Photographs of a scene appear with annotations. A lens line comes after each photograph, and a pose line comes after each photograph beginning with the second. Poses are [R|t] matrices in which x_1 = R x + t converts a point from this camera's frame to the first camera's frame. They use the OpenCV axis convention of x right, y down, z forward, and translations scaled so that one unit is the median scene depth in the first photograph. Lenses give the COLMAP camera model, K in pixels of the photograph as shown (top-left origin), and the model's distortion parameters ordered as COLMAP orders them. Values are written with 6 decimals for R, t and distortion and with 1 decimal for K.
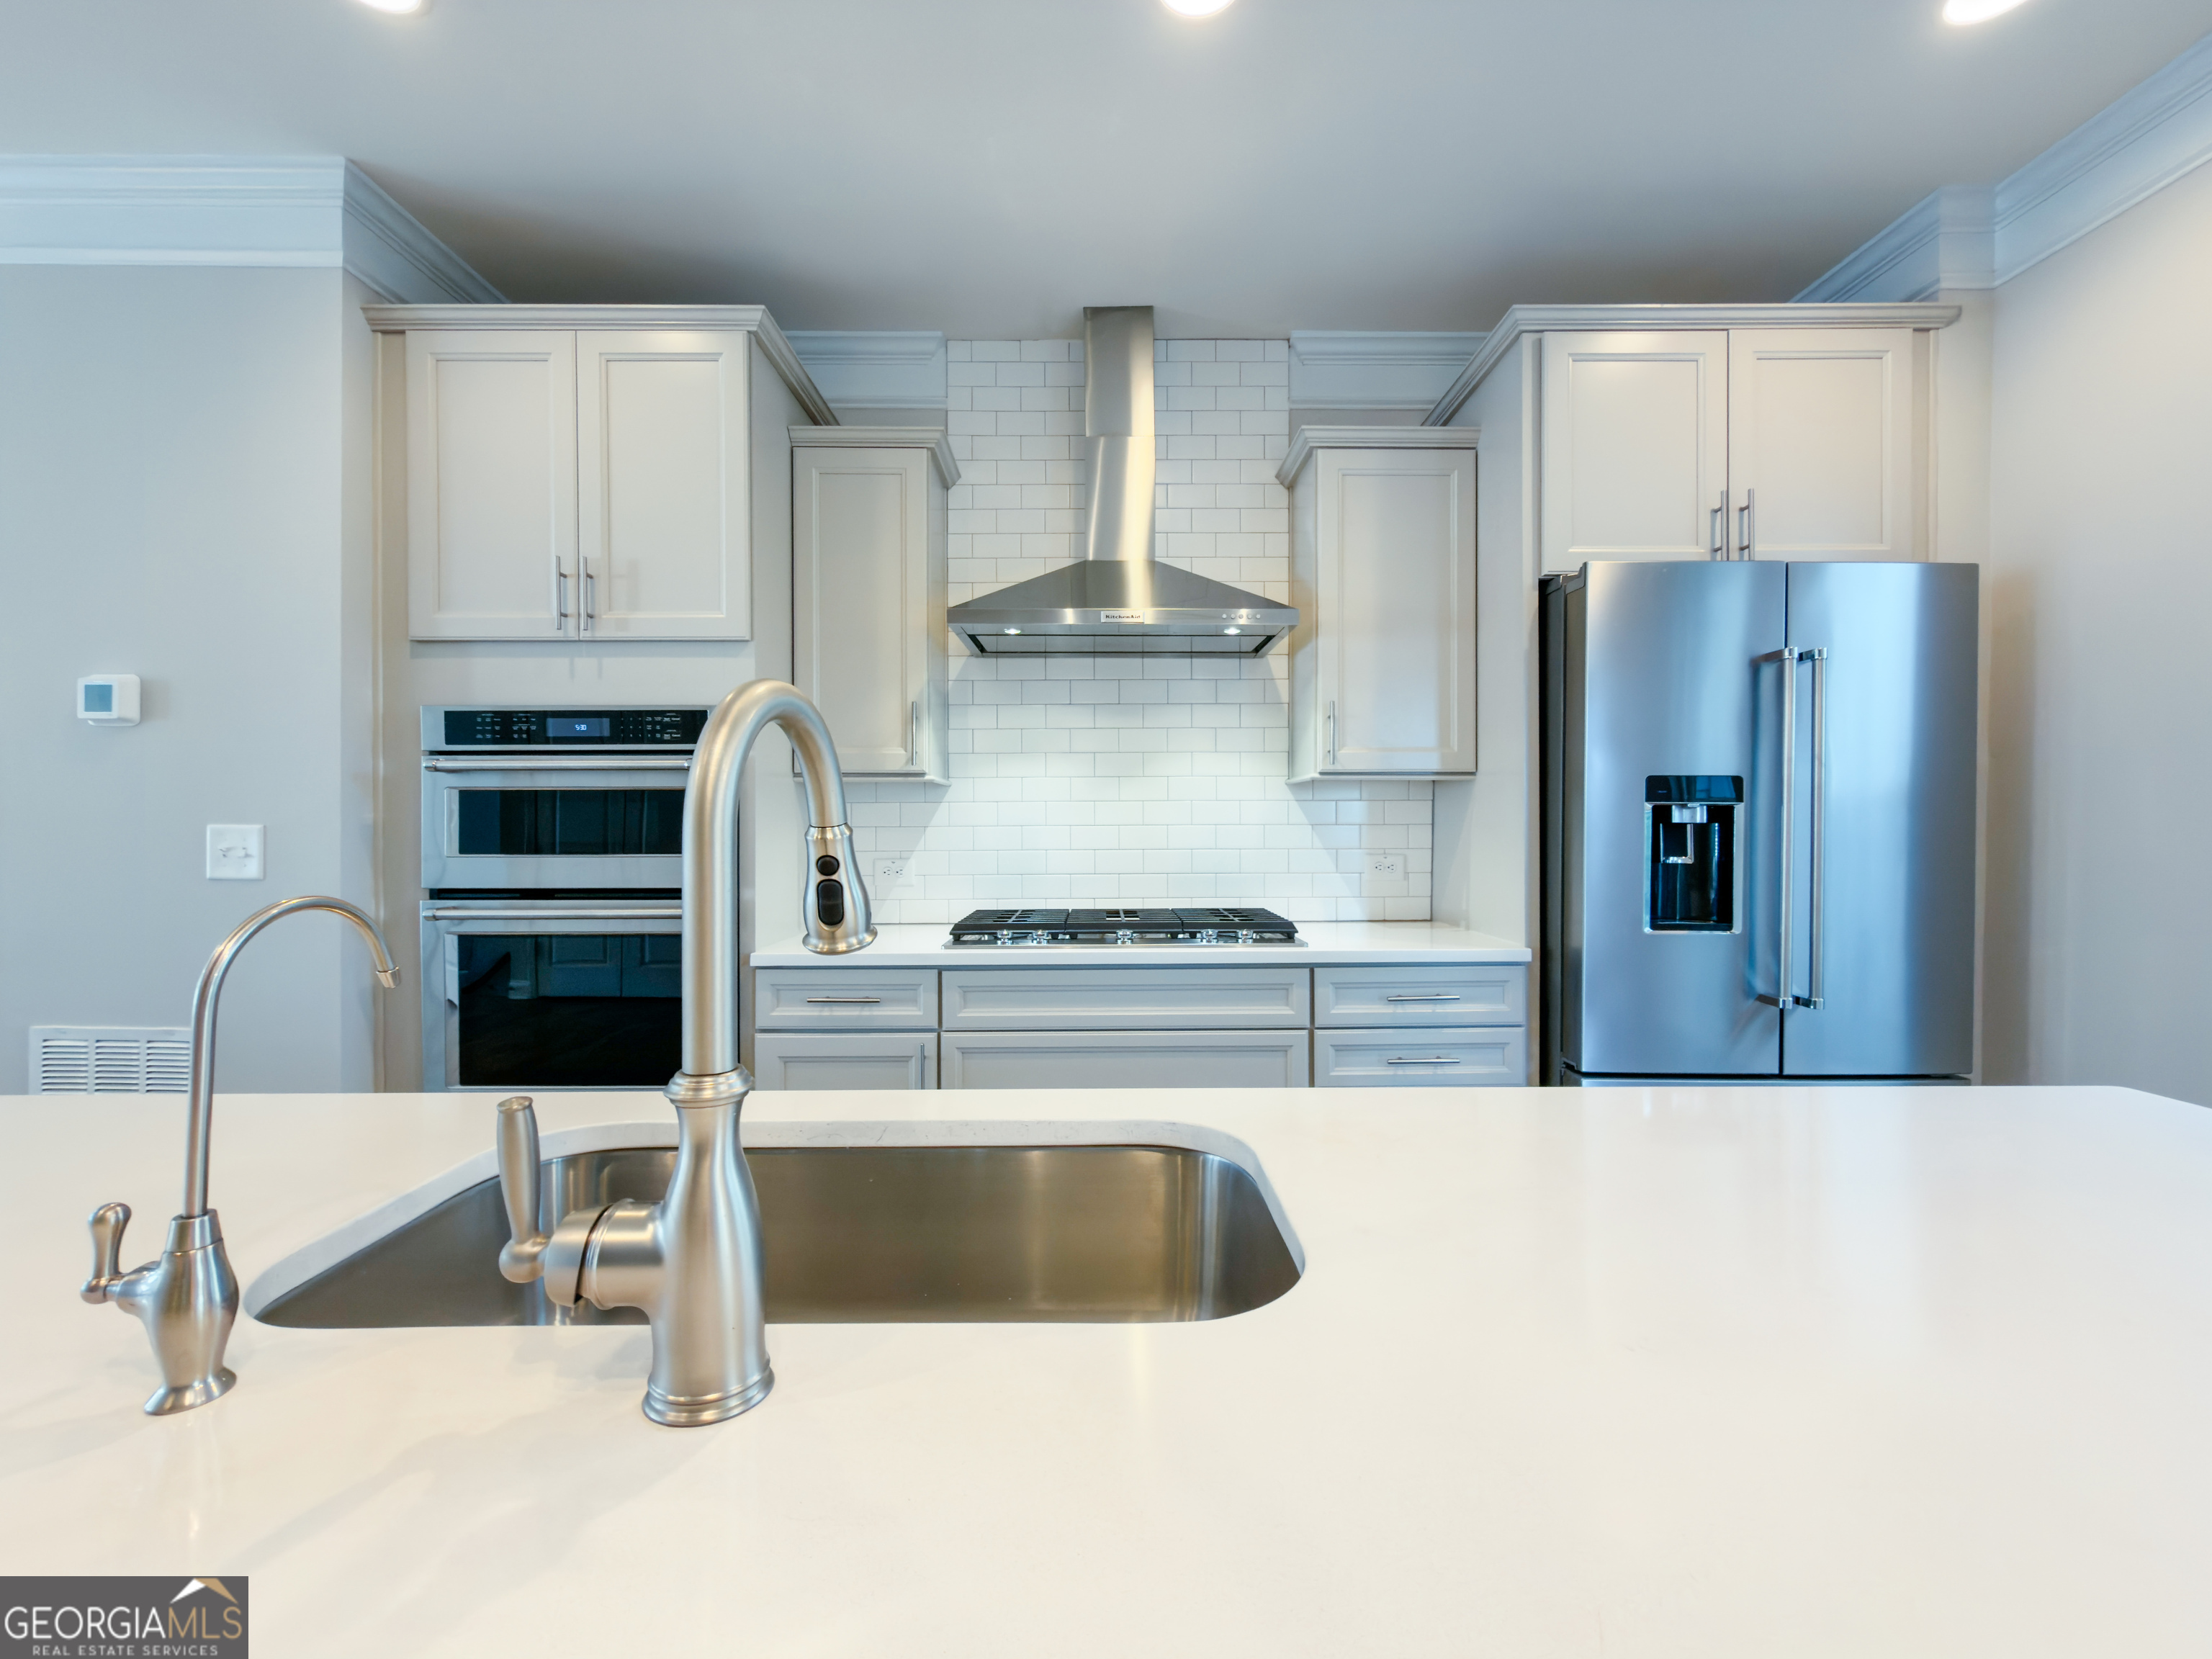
lens RADIAL K [[886.6, 0, 1106.0], [0, 886.6, 829.5], [0, 0, 1]] dist [0.002062, 0.000507]
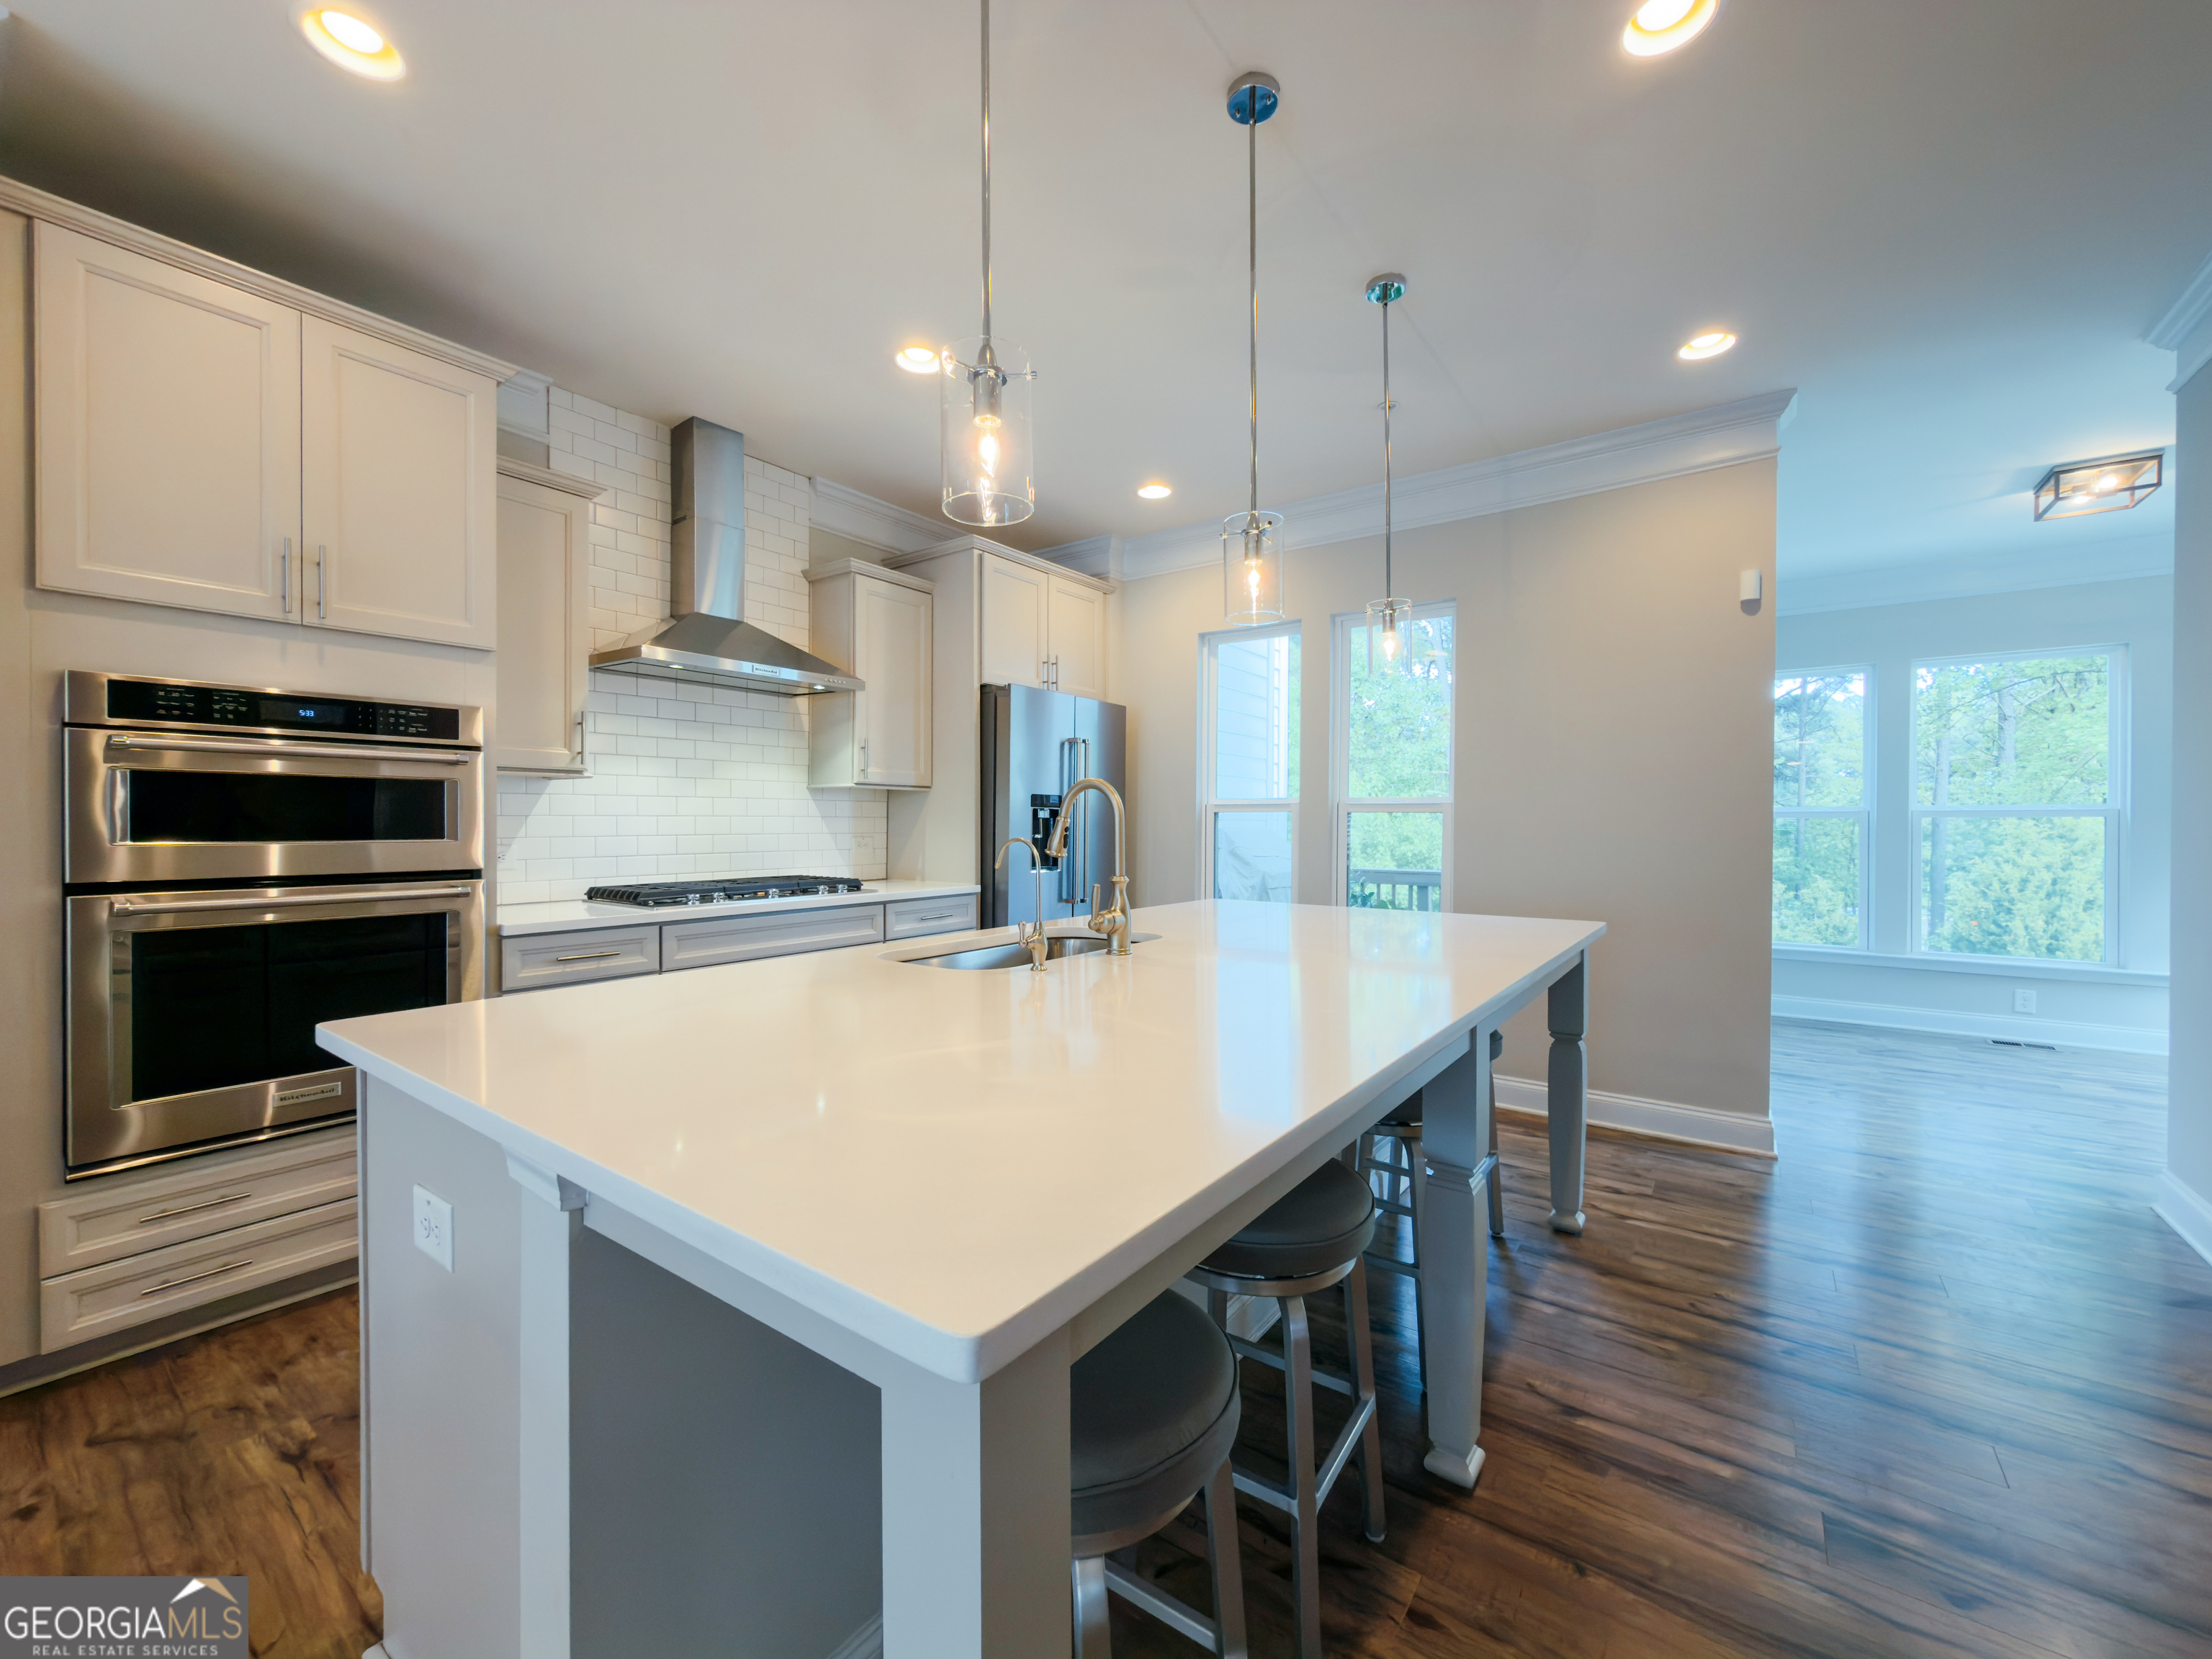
lens RADIAL K [[886.6, 0, 1106.0], [0, 886.6, 829.5], [0, 0, 1]] dist [0.002062, 0.000507]
pose [[0.595810, -0.002992, 0.803120, -0.844891], [-0.004072, 0.999969, 0.006746, 0.004897], [-0.803115, -0.007289, 0.595780, -0.309739]]
